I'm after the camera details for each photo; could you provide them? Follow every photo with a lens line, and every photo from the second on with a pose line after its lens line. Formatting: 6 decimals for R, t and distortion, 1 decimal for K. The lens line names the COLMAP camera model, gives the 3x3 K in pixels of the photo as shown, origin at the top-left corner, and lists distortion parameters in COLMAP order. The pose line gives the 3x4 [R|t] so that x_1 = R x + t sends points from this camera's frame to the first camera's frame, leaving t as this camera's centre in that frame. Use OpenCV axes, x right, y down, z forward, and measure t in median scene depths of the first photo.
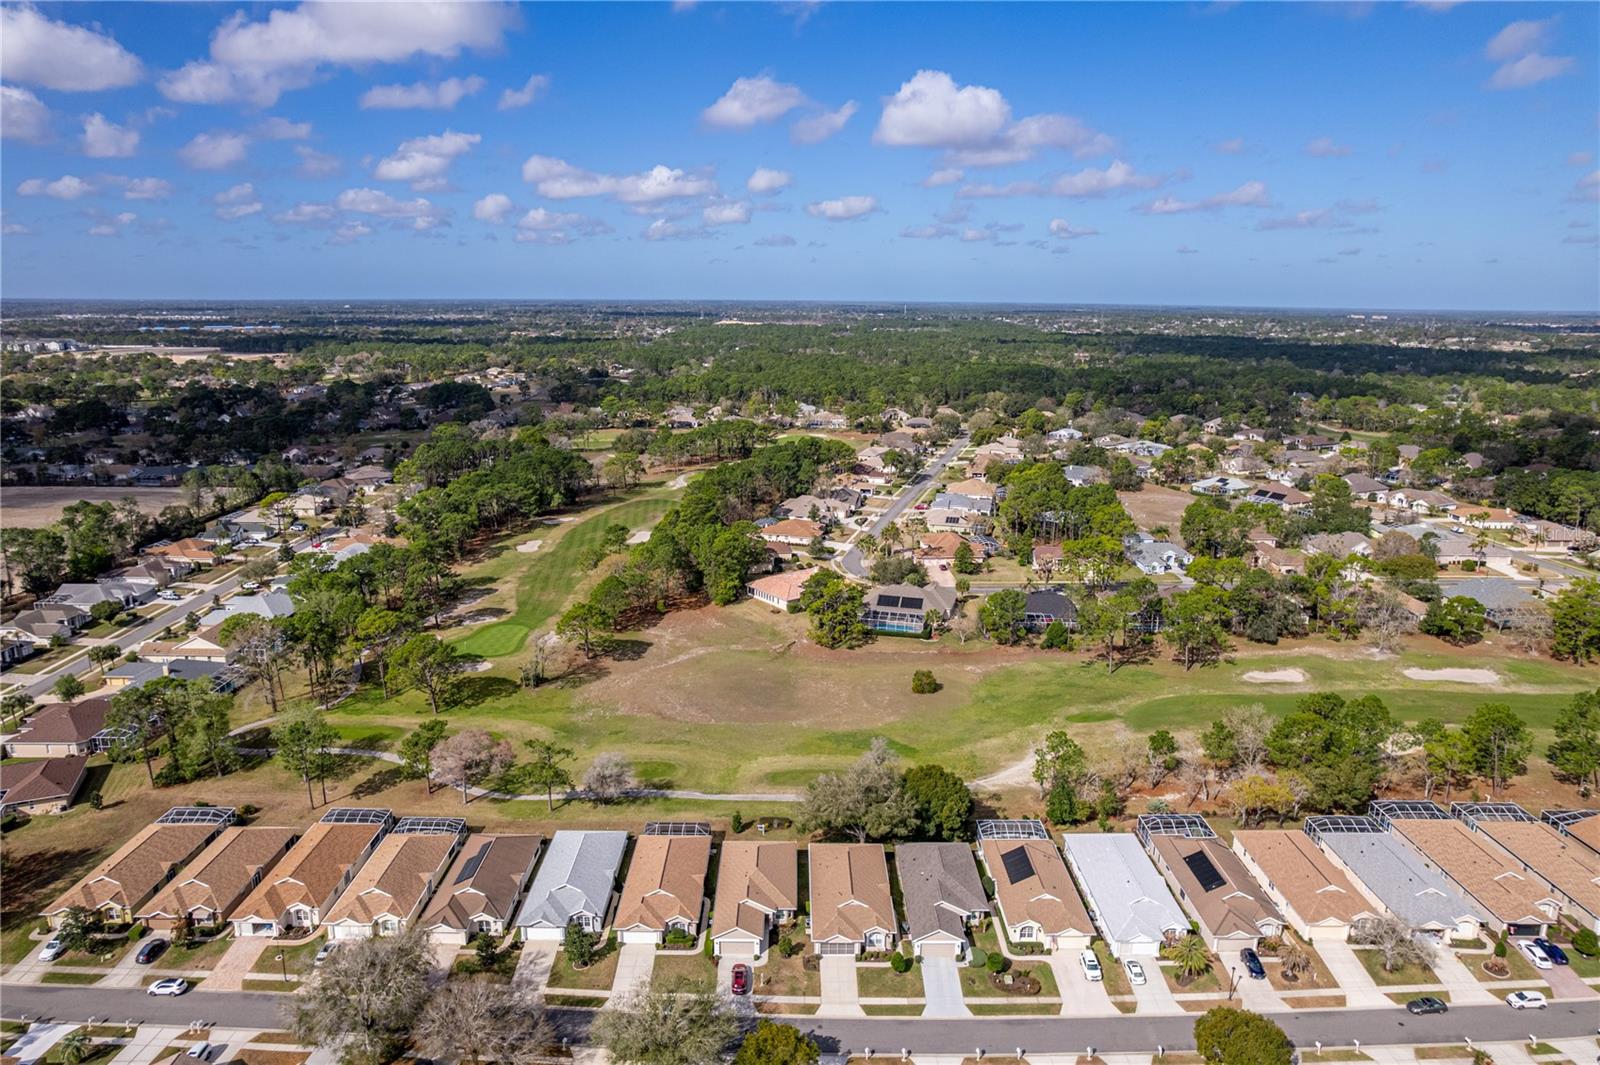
lens RADIAL K [[1024.8, 0, 800.0], [0, 1024.8, 532.5], [0, 0, 1]] dist [-0.080765, 0.075230]
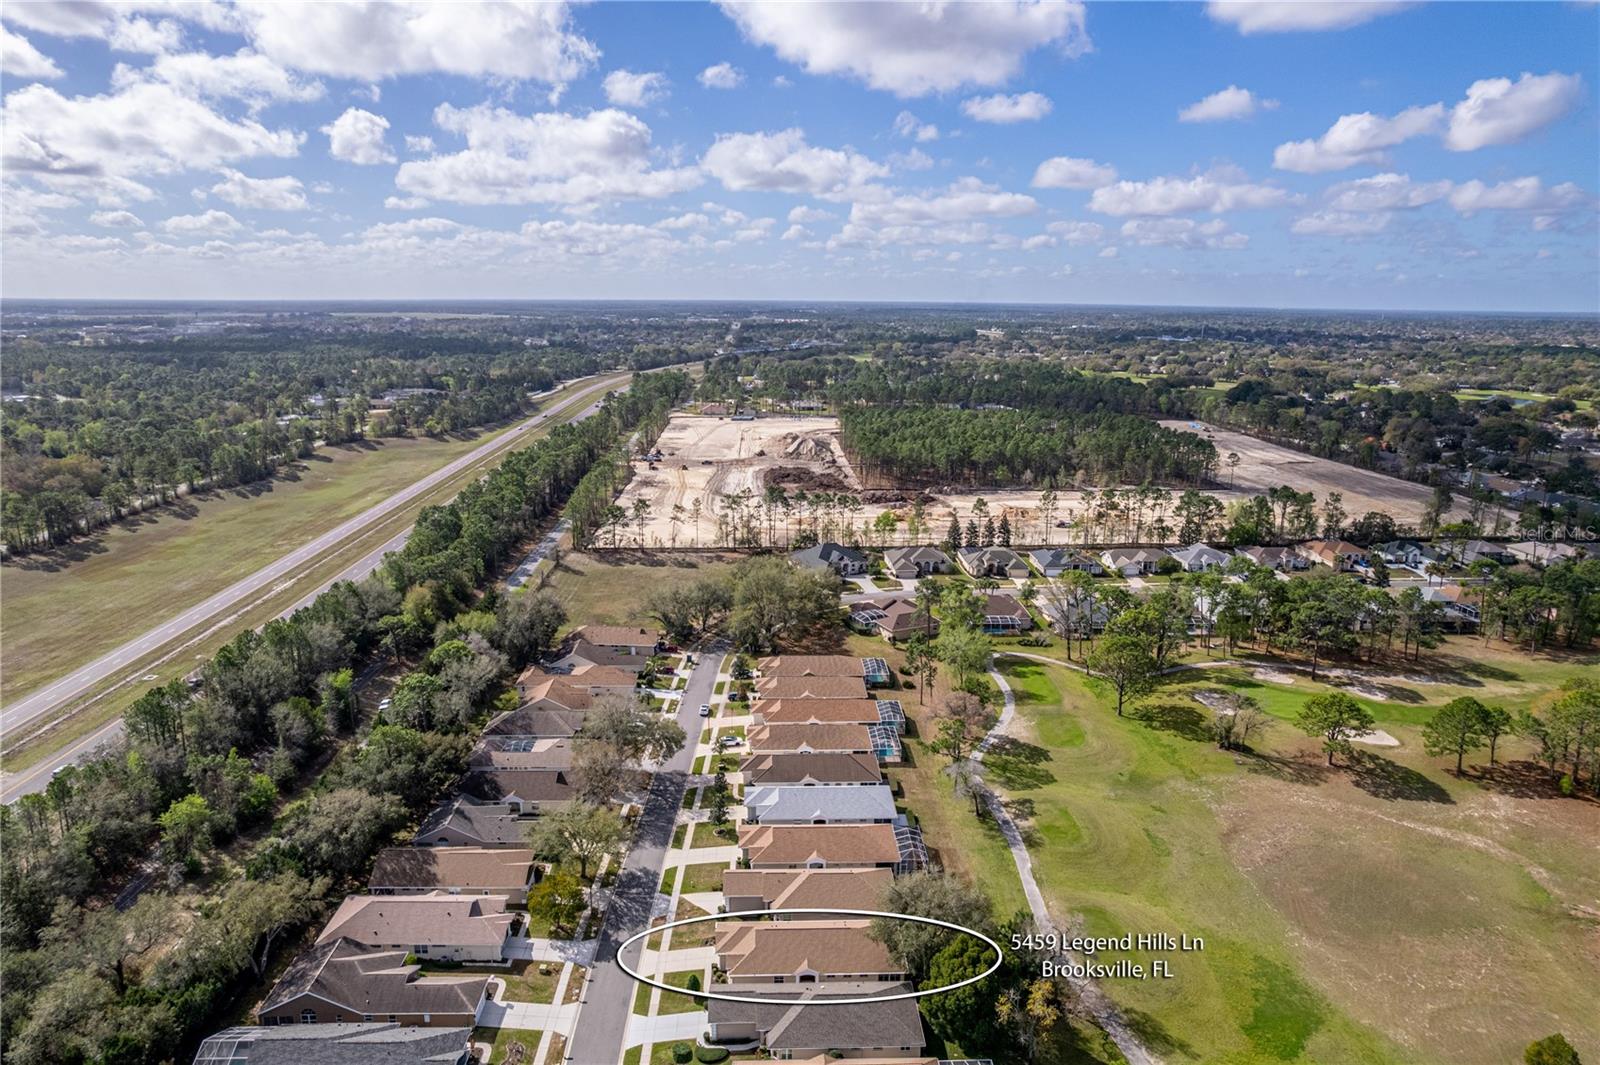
lens RADIAL K [[1026.7, 0, 771.9], [0, 1026.7, 532.9], [0, 0, 1]] dist [-0.074266, 0.054166]
pose [[0.012571, 0.217371, -0.976008, 0.507777], [-0.231368, 0.950229, 0.208650, -0.108259], [0.972785, 0.223194, 0.062238, 0.492957]]
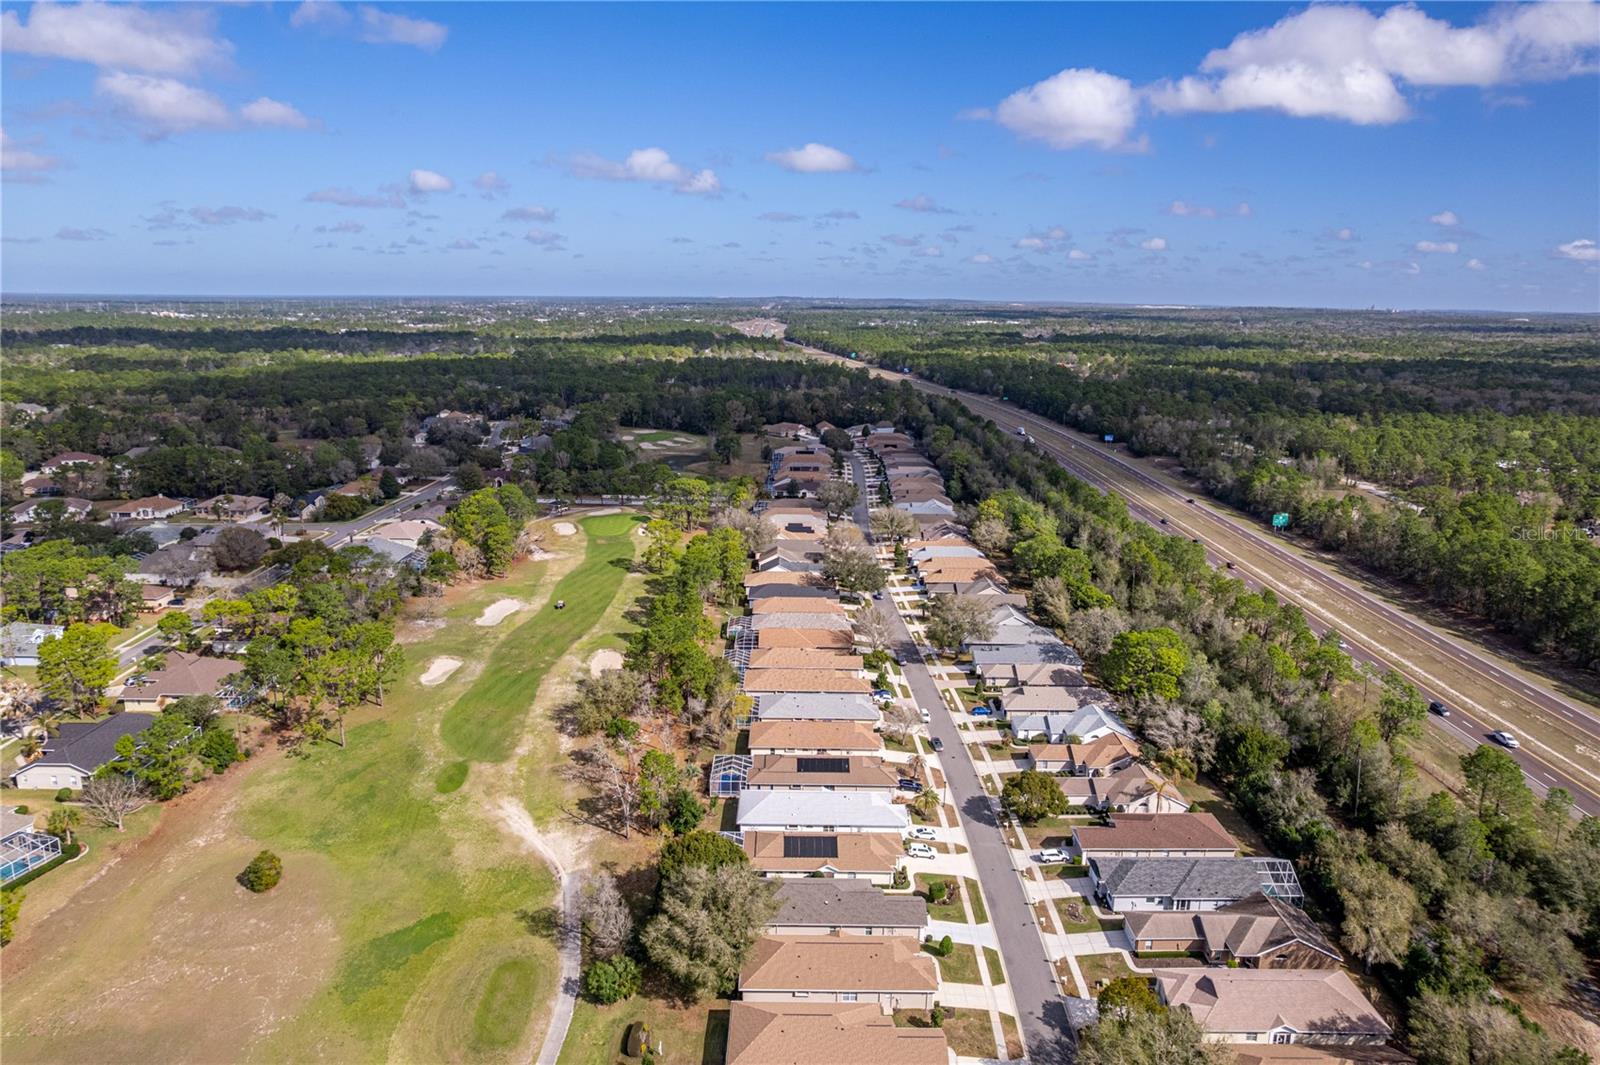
lens RADIAL K [[1019.7, 0, 803.1], [0, 1019.7, 538.8], [0, 0, 1]] dist [-0.072198, 0.052743]
pose [[-0.006132, -0.239150, 0.970963, -0.427849], [0.211017, 0.948807, 0.235026, -0.127551], [-0.977463, 0.206331, 0.044646, 0.543872]]
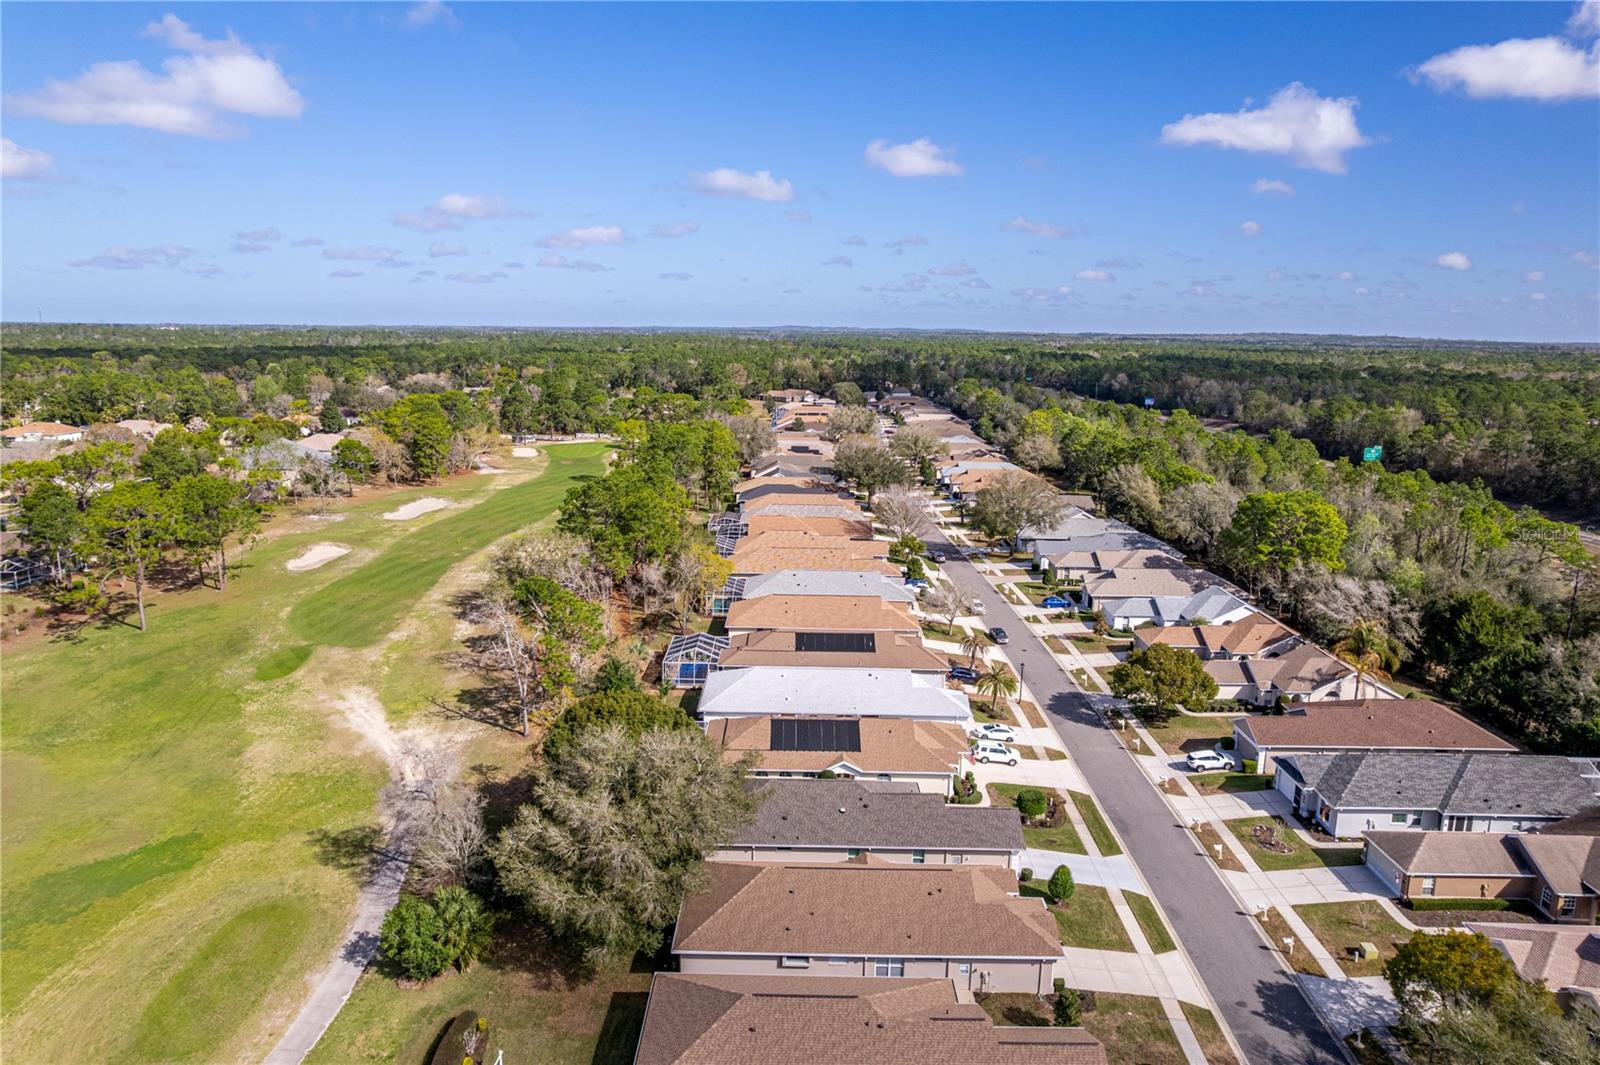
lens RADIAL K [[1024.8, 0, 800.0], [0, 1024.8, 532.5], [0, 0, 1]] dist [-0.080765, 0.075230]
pose [[0.005402, -0.203289, 0.979104, -0.223512], [0.211894, 0.957117, 0.197555, 0.051329], [-0.977278, 0.206399, 0.048246, 0.577980]]
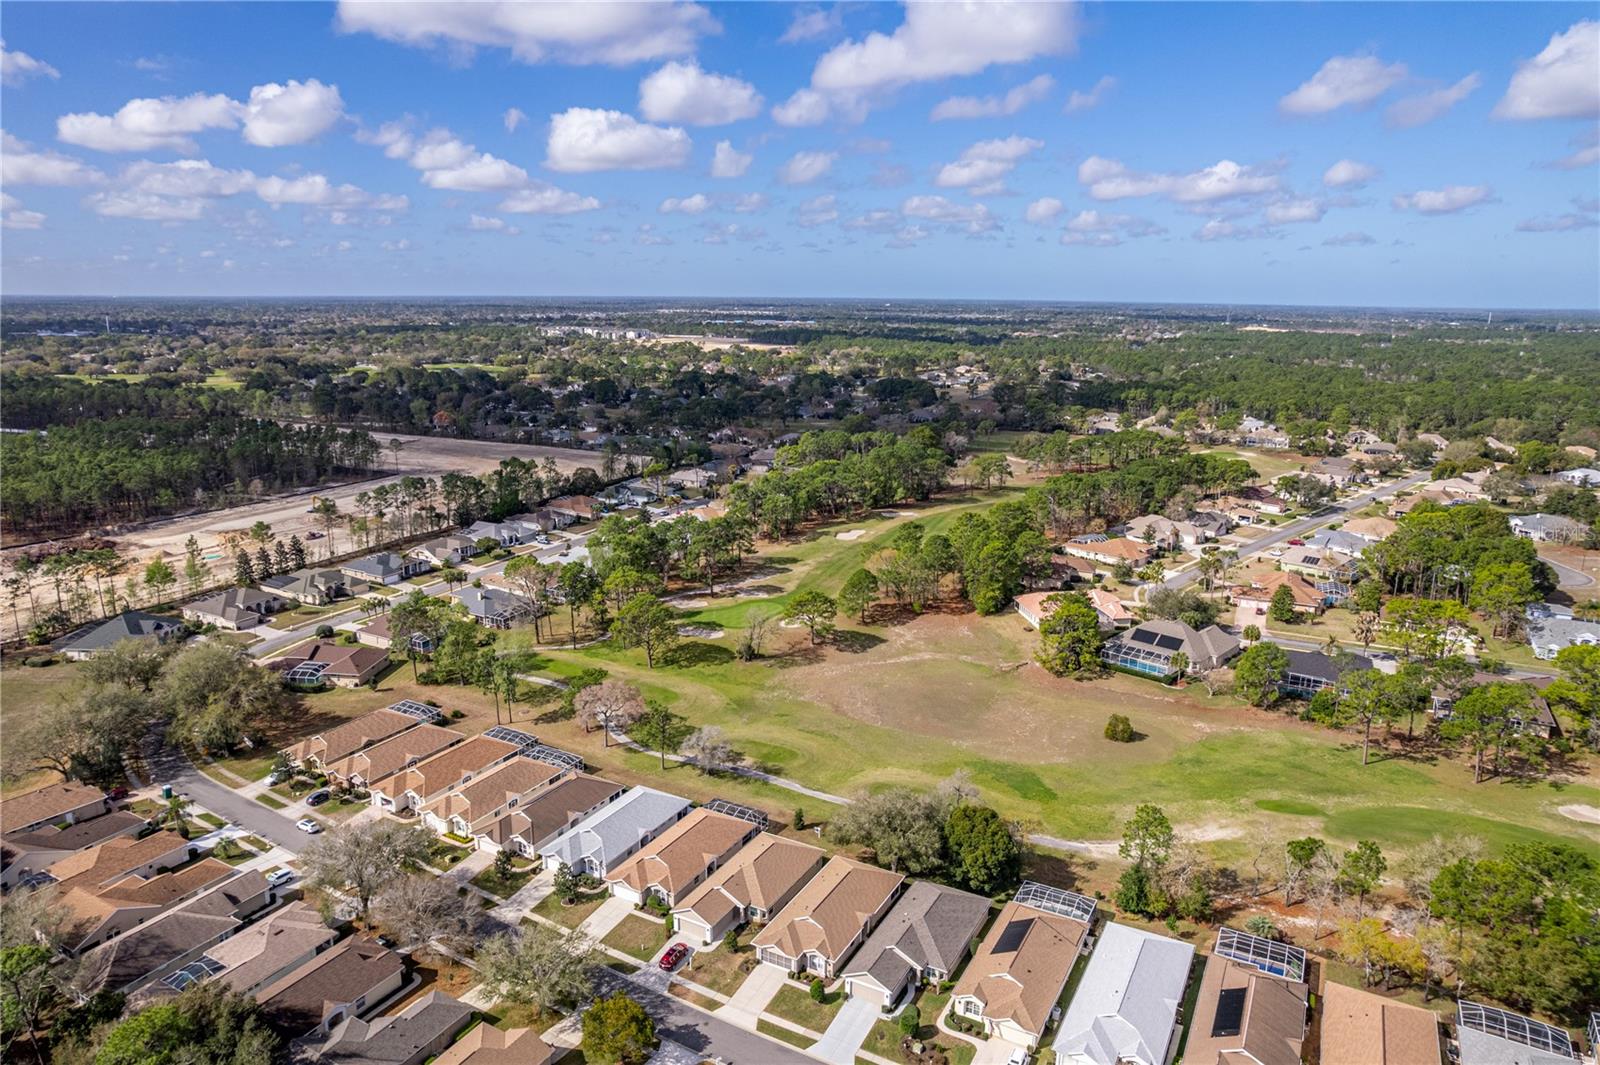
lens RADIAL K [[1030.9, 0, 800.0], [0, 1030.9, 532.5], [0, 0, 1]] dist [-0.070108, 0.056382]
pose [[0.873417, 0.110025, -0.474382, 0.262747], [-0.111584, 0.993441, 0.024966, -0.013057], [0.474017, 0.031128, 0.879965, 0.074533]]
